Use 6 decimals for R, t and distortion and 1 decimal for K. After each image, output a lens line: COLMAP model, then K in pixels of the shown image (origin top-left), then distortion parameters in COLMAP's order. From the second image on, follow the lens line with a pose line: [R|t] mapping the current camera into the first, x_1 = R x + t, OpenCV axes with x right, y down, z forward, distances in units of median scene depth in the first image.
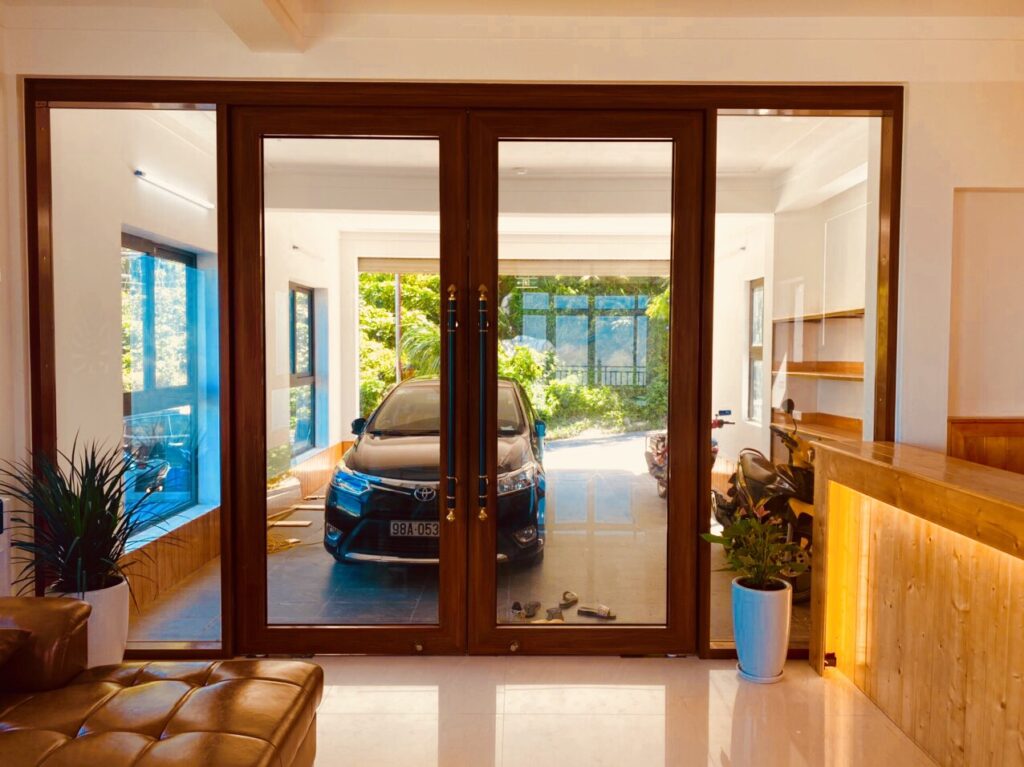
lens RADIAL K [[769.5, 0, 516.4], [0, 769.5, 385.2], [0, 0, 1]] dist [0.011083, -0.020140]
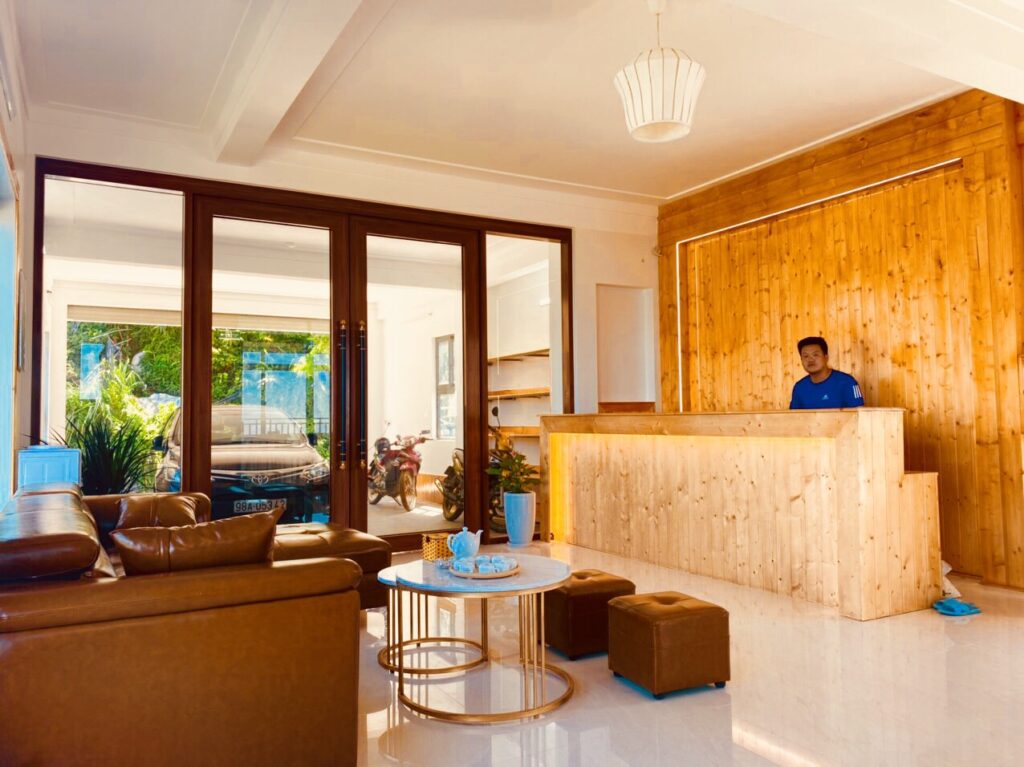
lens RADIAL K [[769.5, 0, 508.4], [0, 769.5, 376.4], [0, 0, 1]] dist [0.011083, -0.020140]
pose [[0.872559, 0.011371, 0.488377, -0.552351], [0.038563, 0.995006, -0.092066, 0.144040], [-0.486985, 0.099166, 0.867762, -0.538889]]
